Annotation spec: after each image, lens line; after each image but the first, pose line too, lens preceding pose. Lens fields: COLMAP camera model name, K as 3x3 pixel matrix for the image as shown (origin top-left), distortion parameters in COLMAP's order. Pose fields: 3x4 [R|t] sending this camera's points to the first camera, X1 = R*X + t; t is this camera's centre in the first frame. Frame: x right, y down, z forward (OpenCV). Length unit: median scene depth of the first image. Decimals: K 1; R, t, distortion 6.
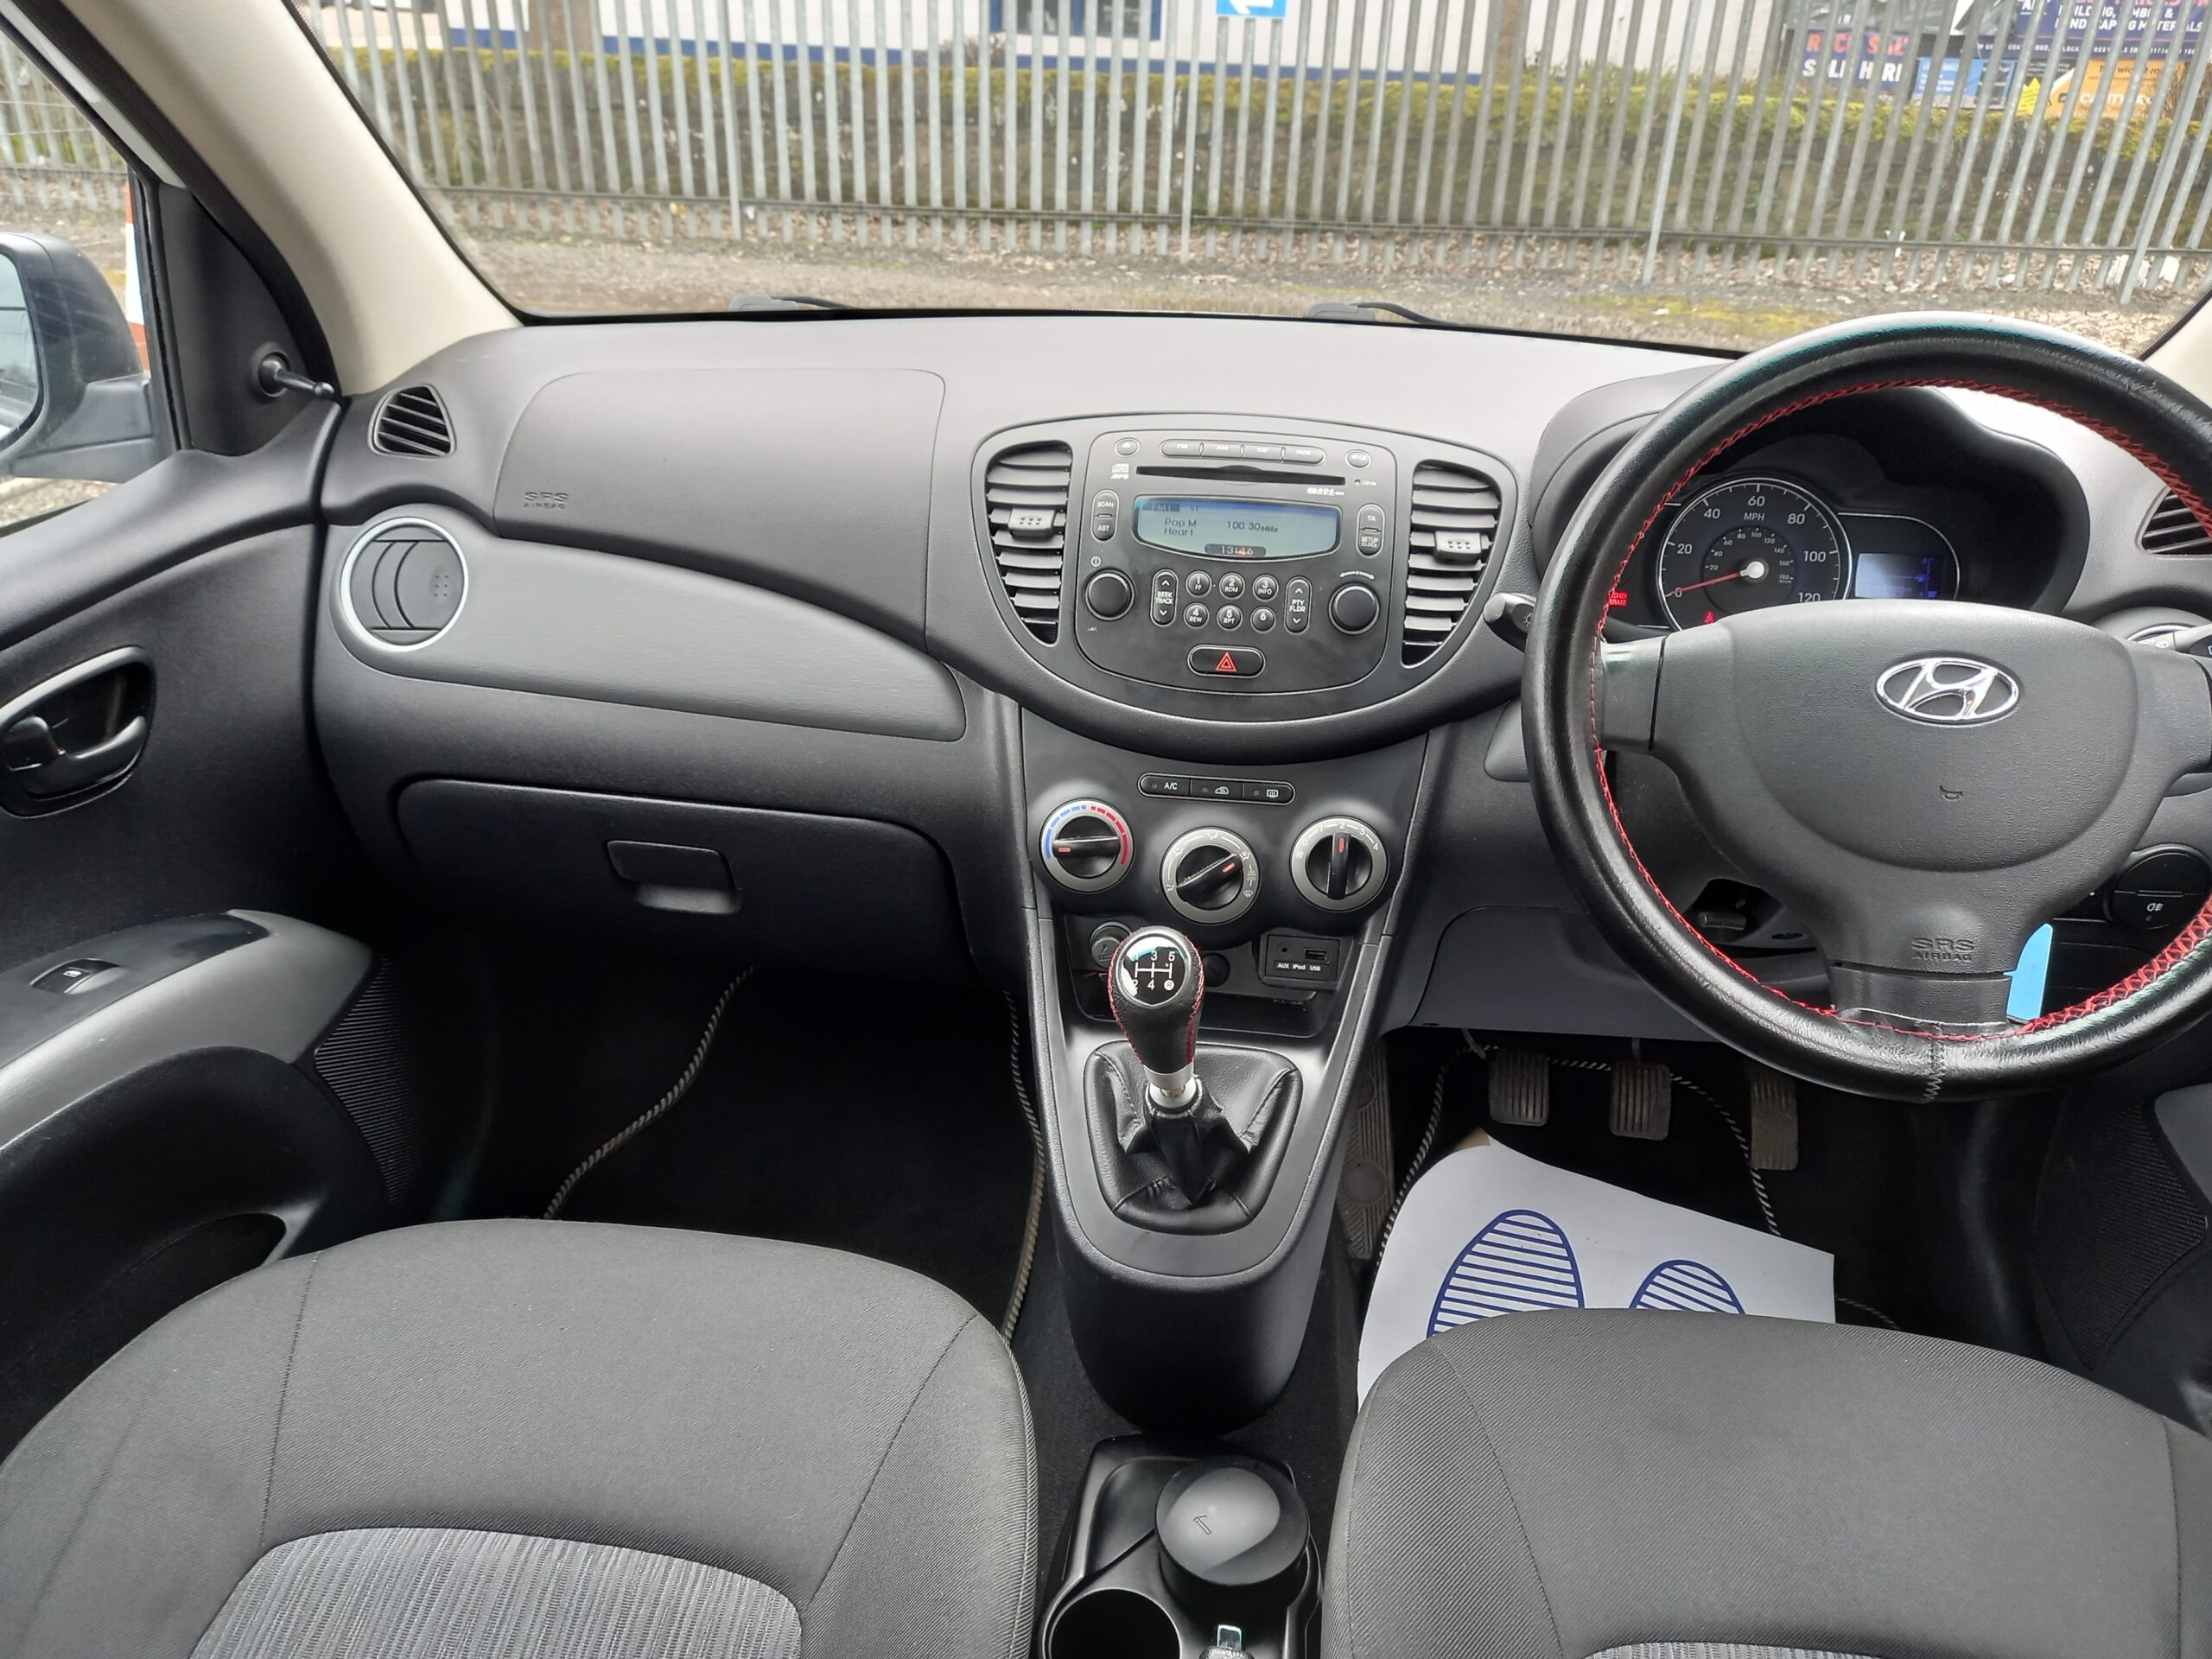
lens RADIAL K [[1607.1, 0, 1105.1], [0, 1607.1, 843.1], [0, 0, 1]] dist [0.071643, -0.073172]
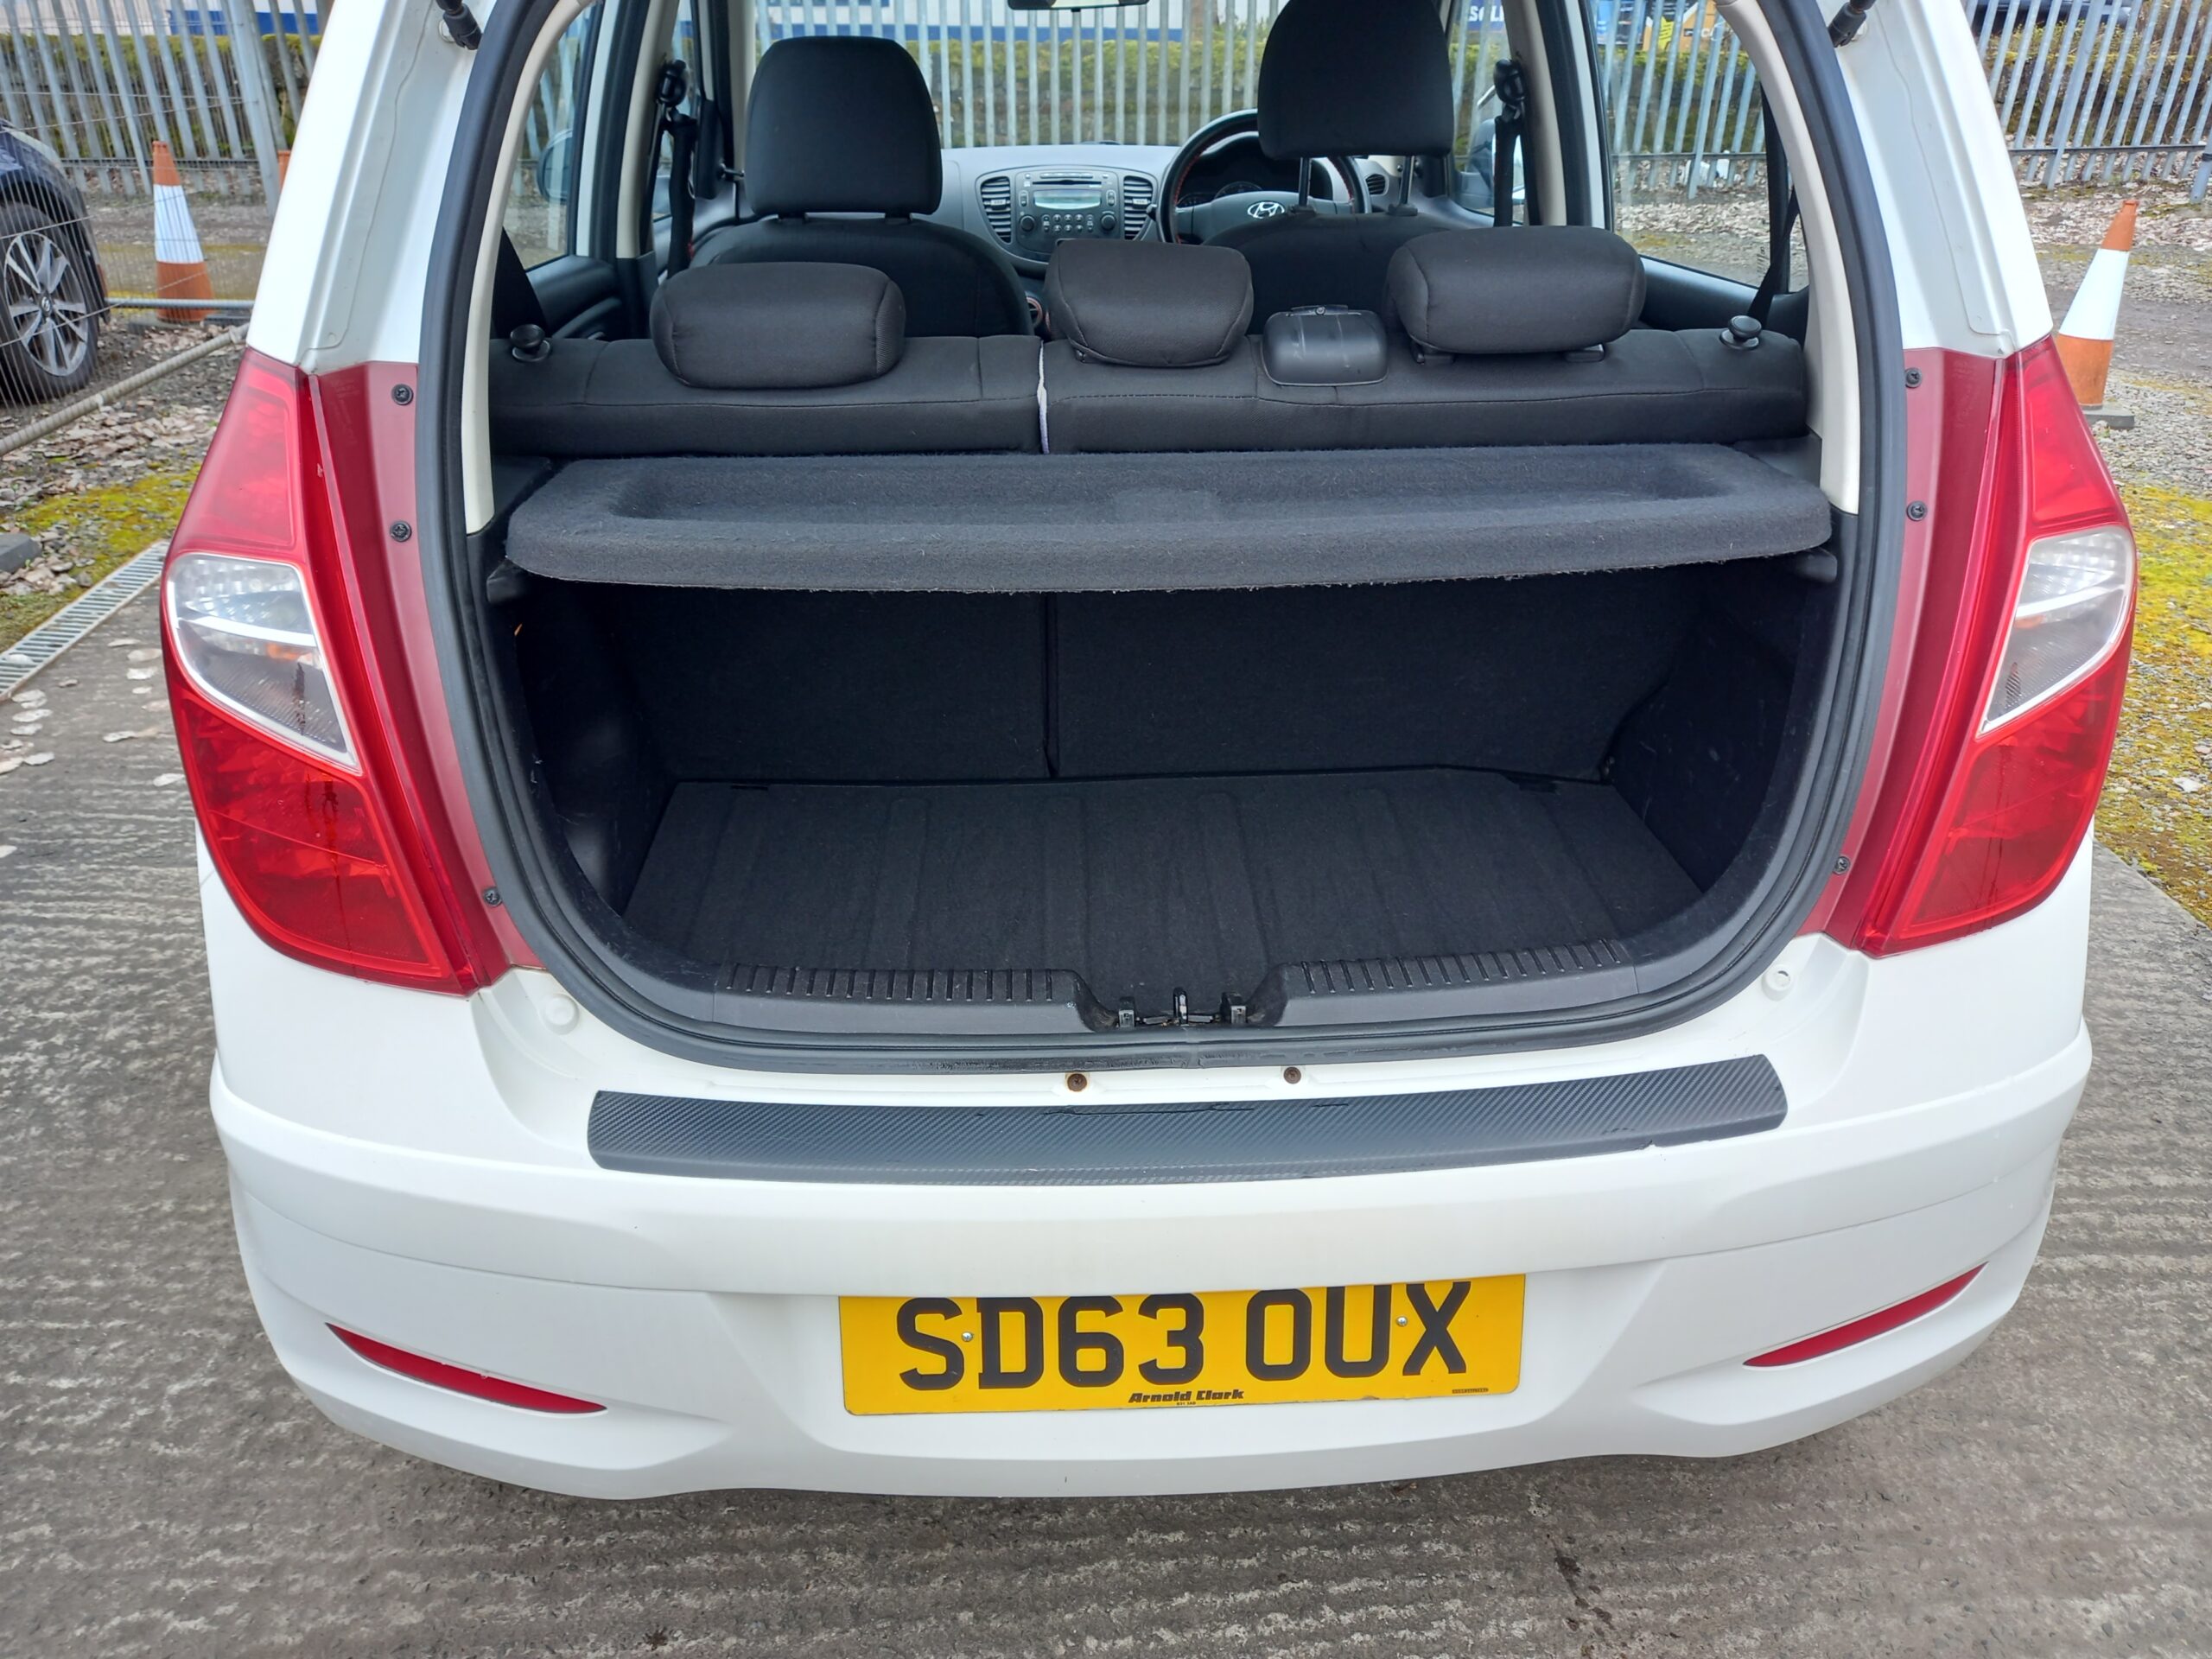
lens RADIAL K [[1619.2, 0, 1099.8], [0, 1619.2, 830.7], [0, 0, 1]] dist [0.007768, -0.003914]
pose [[0.987815, -0.096291, 0.122265, -0.338699], [0.094502, 0.995316, 0.020365, 0.909905], [-0.123654, -0.008563, 0.992288, -2.000250]]
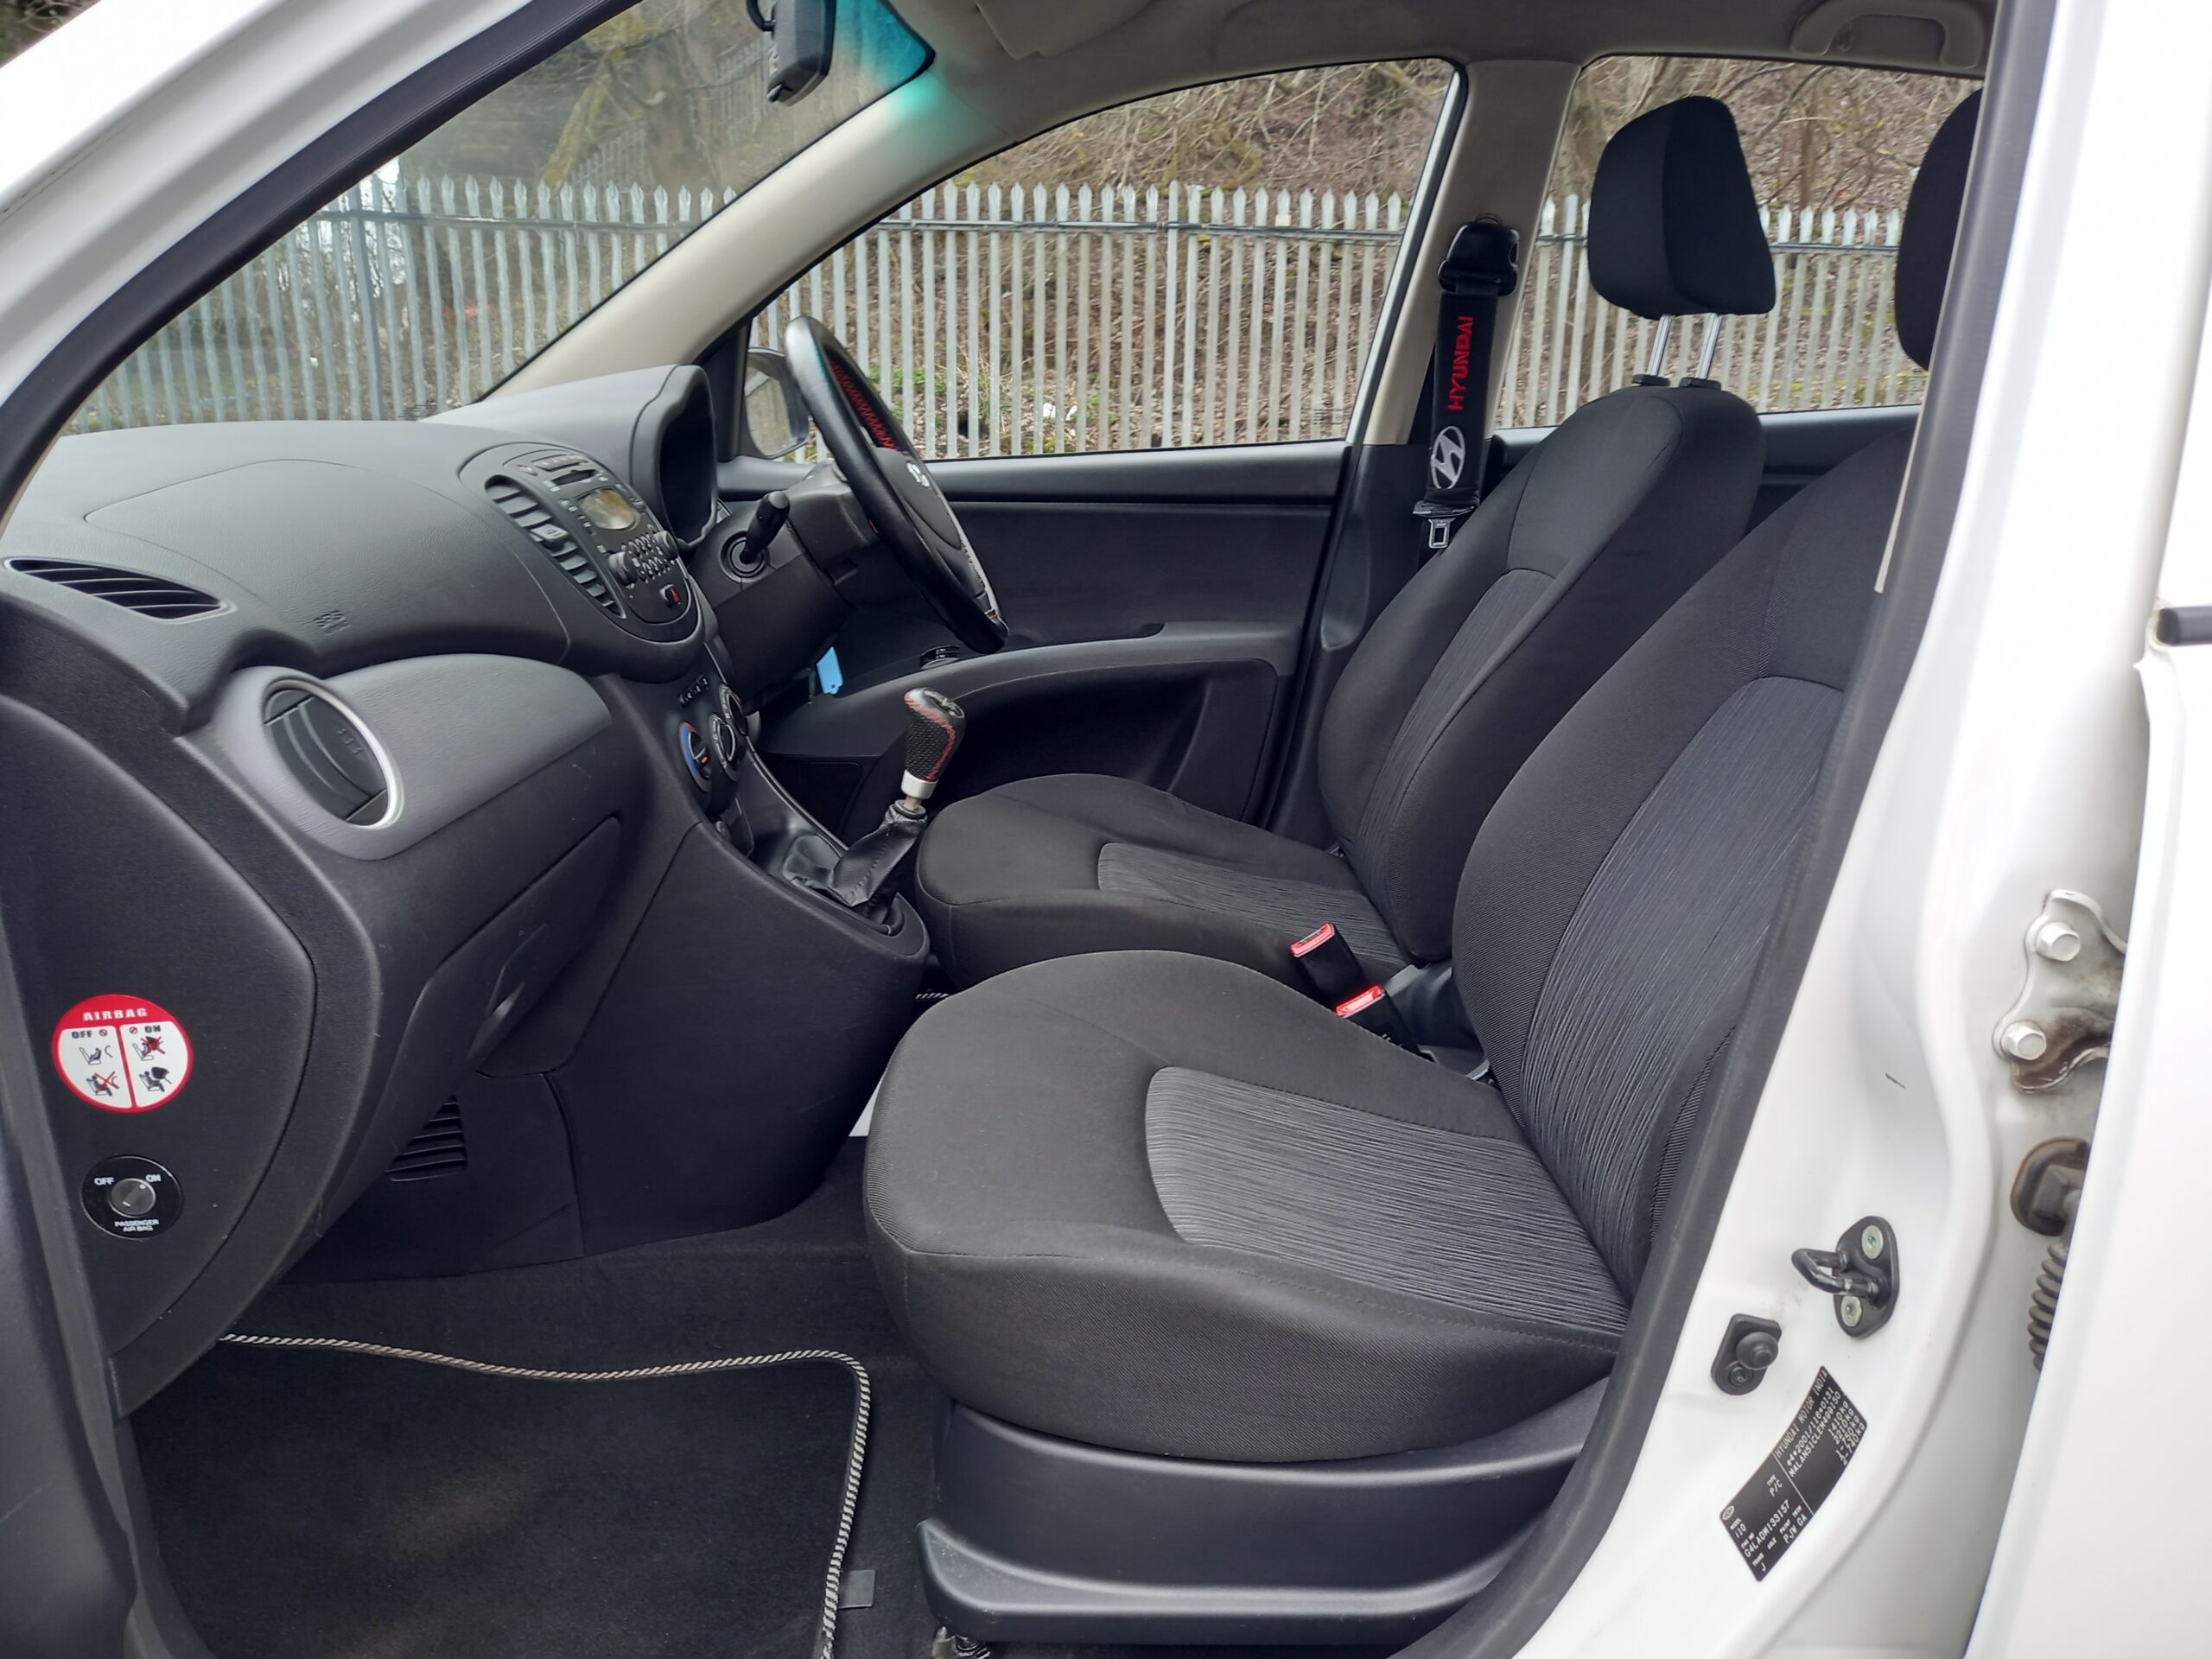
lens RADIAL K [[1592.3, 0, 1098.0], [0, 1592.3, 850.3], [0, 0, 1]] dist [0.023994, -0.005881]
pose [[-0.125082, -0.313400, 0.941347, -1.282693], [0.444520, 0.830537, 0.335574, -0.222113], [-0.886993, 0.460422, 0.035427, 0.706698]]
